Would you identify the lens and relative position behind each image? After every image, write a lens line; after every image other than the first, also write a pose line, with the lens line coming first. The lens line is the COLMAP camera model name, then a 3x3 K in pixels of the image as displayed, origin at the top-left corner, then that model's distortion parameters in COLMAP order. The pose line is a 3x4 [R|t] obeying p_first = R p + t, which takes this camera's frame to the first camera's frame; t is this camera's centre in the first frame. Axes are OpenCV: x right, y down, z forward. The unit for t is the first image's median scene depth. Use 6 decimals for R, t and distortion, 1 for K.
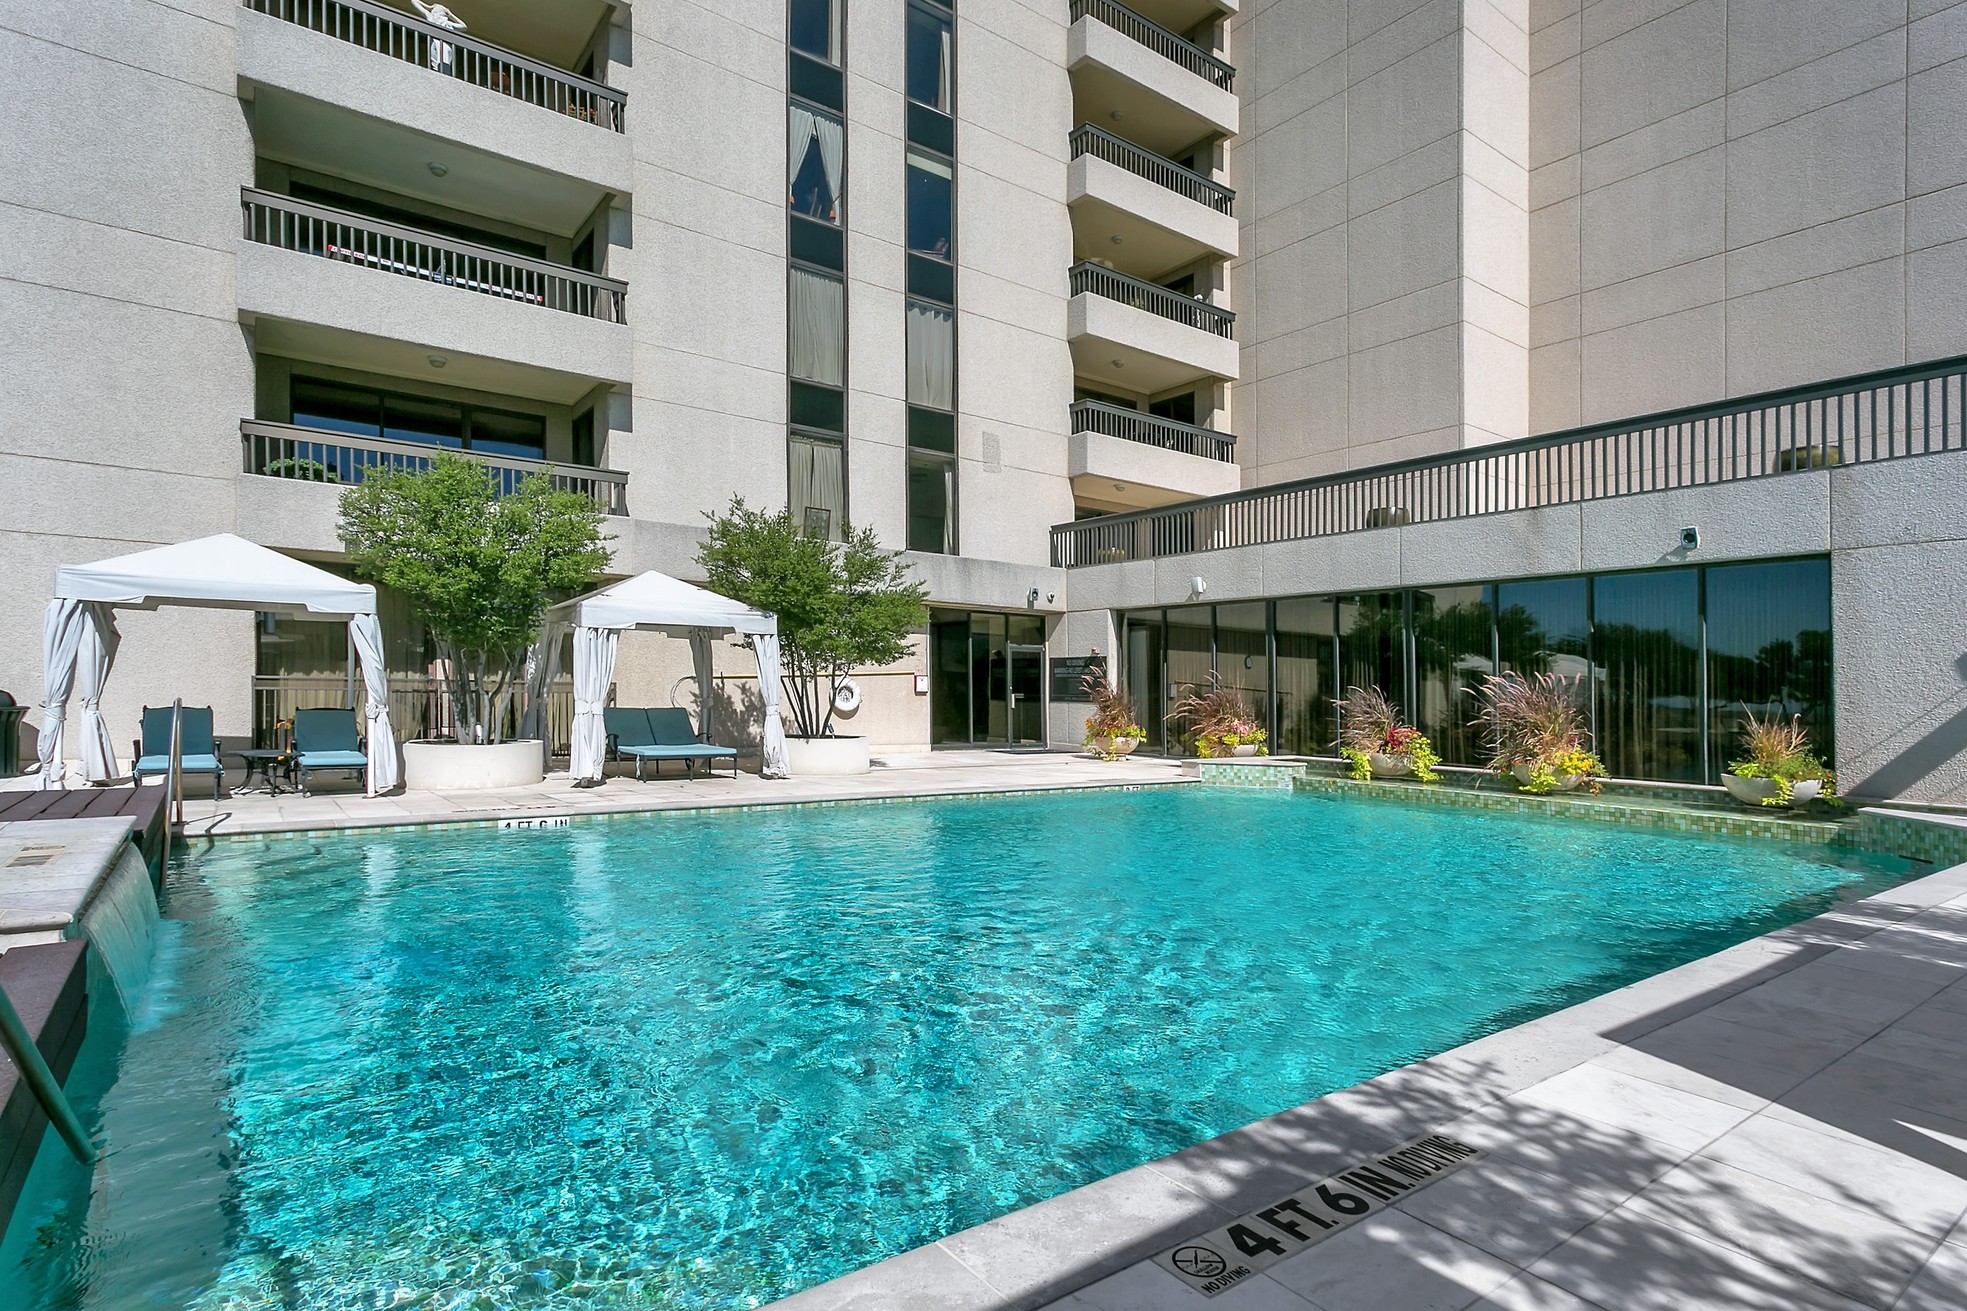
lens RADIAL K [[964.0, 0, 983.5], [0, 964.0, 655.5], [0, 0, 1]] dist [0.013419, 0.000408]
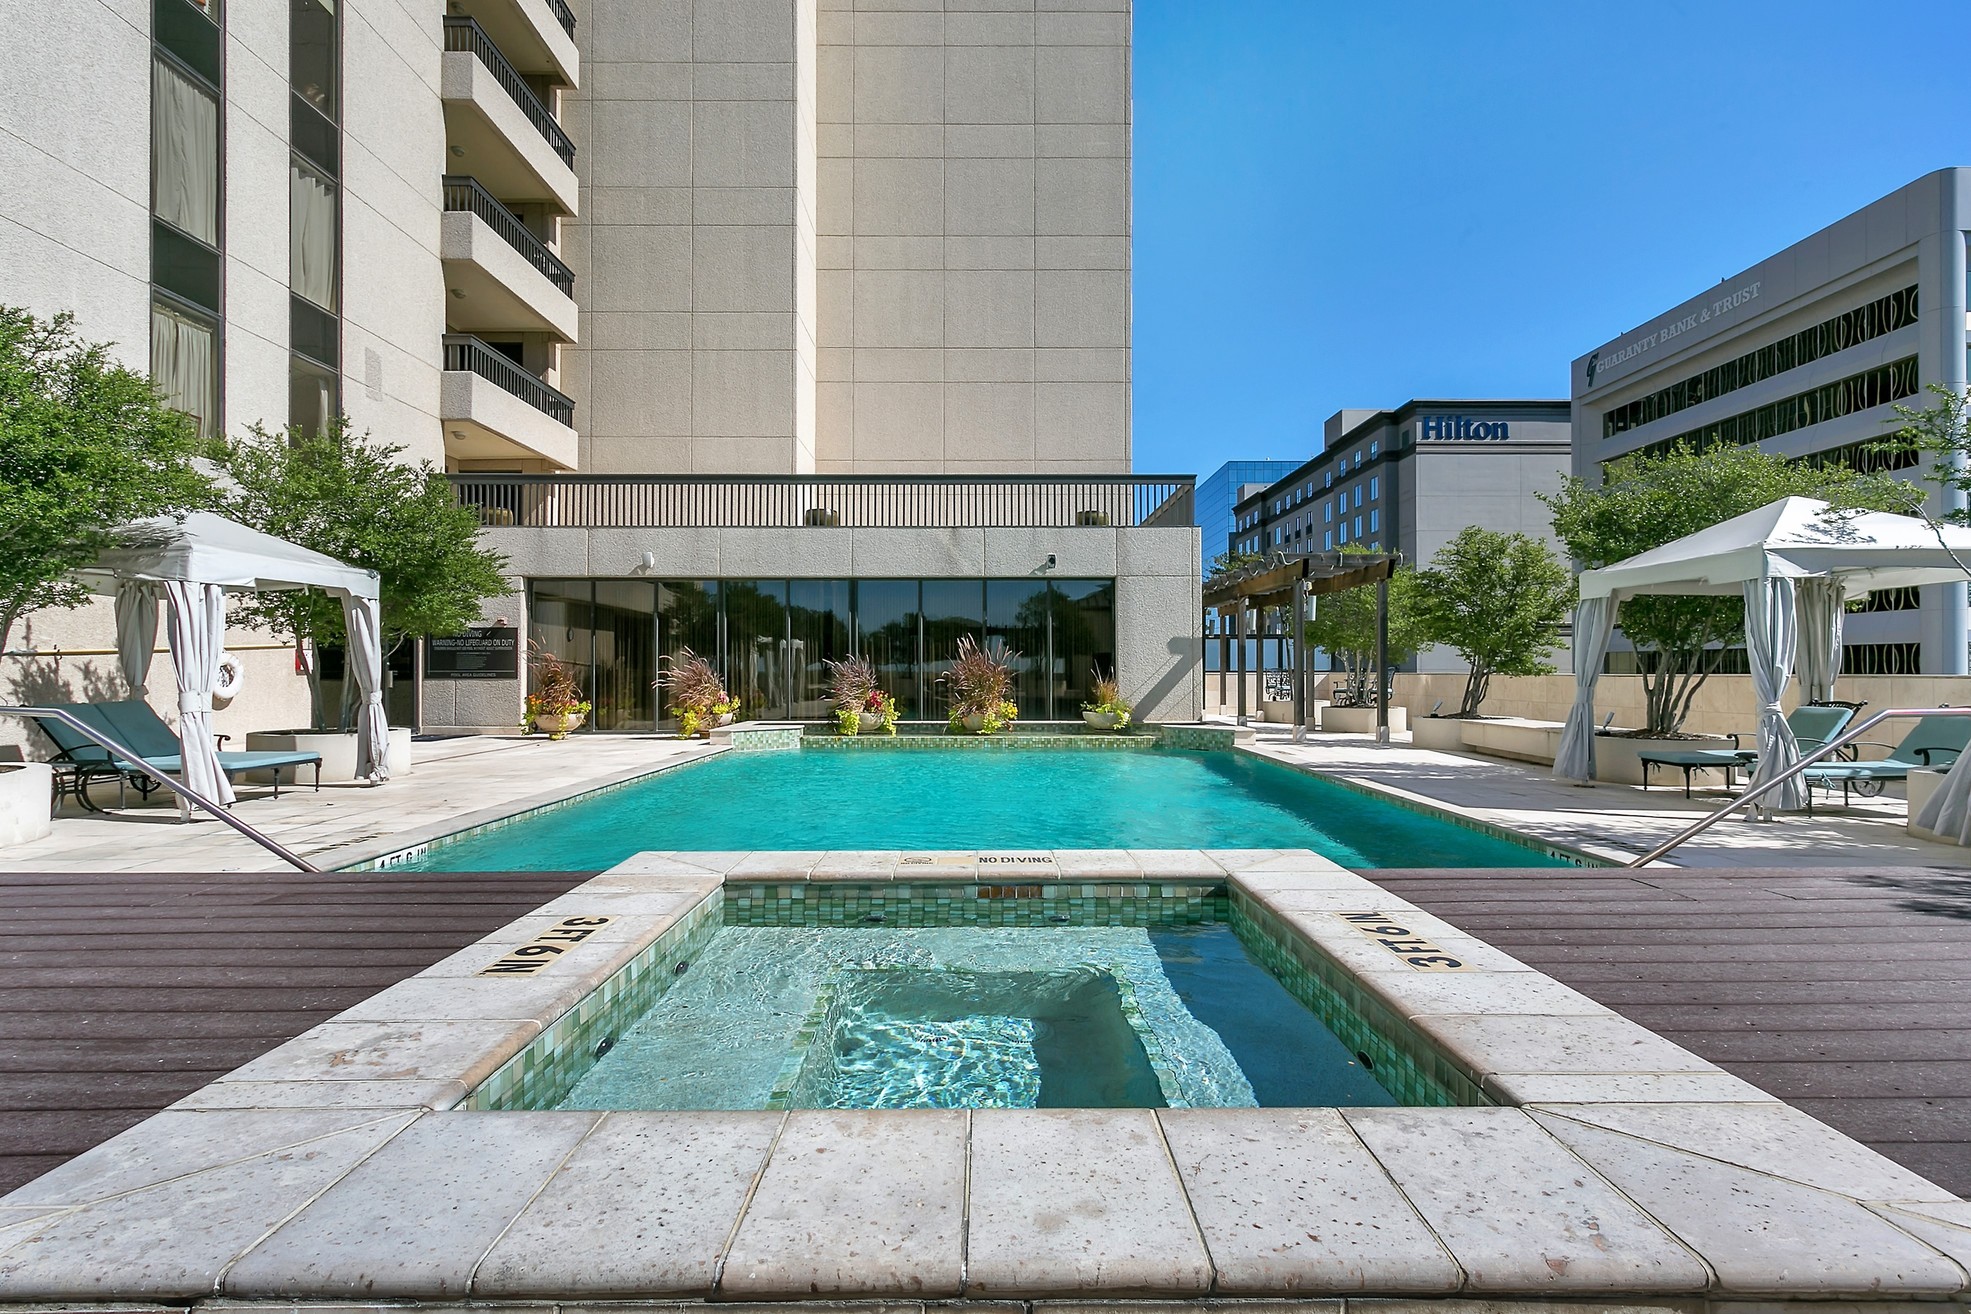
lens RADIAL K [[965.9, 0, 985.5], [0, 965.9, 657.0], [0, 0, 1]] dist [0.013419, 0.000408]
pose [[0.614029, -0.008111, 0.789242, -0.371560], [-0.018920, 0.999509, 0.024992, -0.003274], [-0.789057, -0.030278, 0.613574, 0.093318]]
